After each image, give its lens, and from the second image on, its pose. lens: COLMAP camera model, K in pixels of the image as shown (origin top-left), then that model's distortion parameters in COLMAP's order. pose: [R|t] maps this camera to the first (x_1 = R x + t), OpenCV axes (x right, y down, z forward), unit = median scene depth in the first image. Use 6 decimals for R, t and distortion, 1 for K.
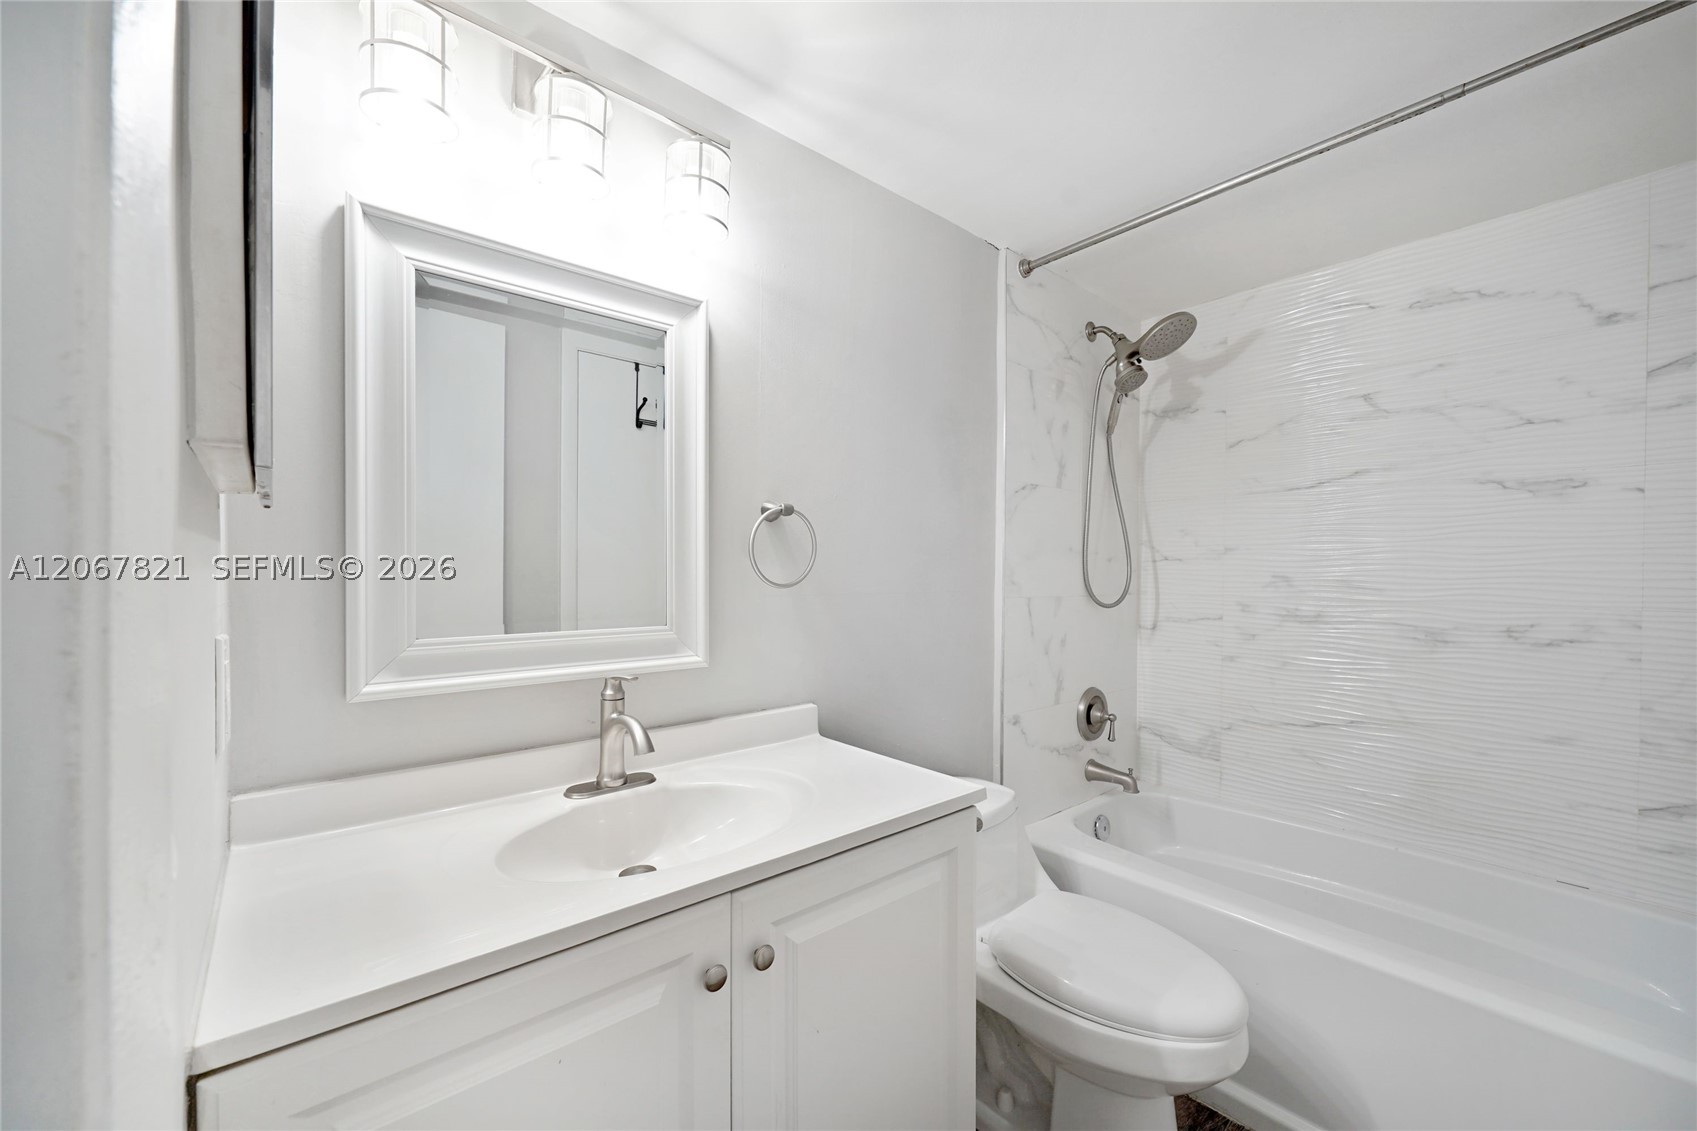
lens RADIAL K [[668.9, 0, 851.5], [0, 668.9, 588.0], [0, 0, 1]] dist [-0.000213, -0.000214]
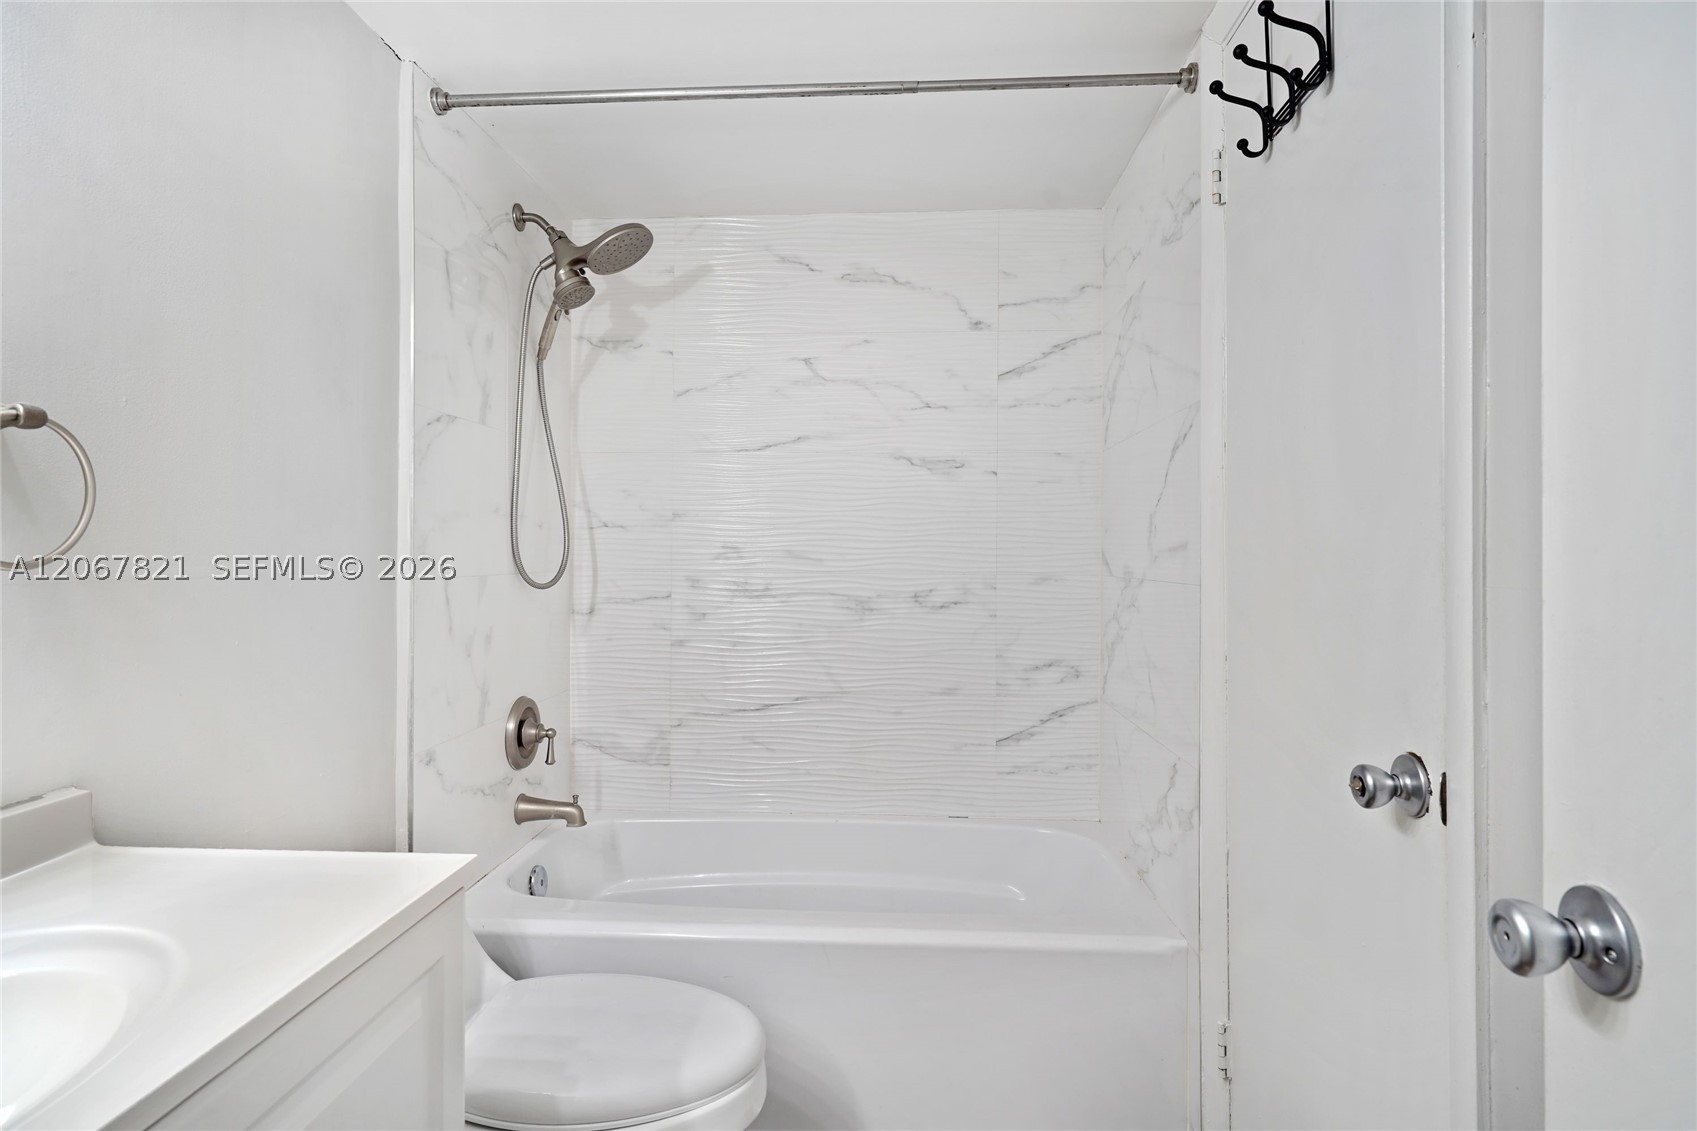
lens RADIAL K [[889.7, 0, 854.5], [0, 889.7, 559.4], [0, 0, 1]] dist [0.007795, 0.000610]
pose [[0.700787, -0.012103, 0.713268, -0.094846], [0.015660, 0.999876, 0.001581, 0.000355], [-0.713198, 0.010062, 0.700890, 0.047357]]
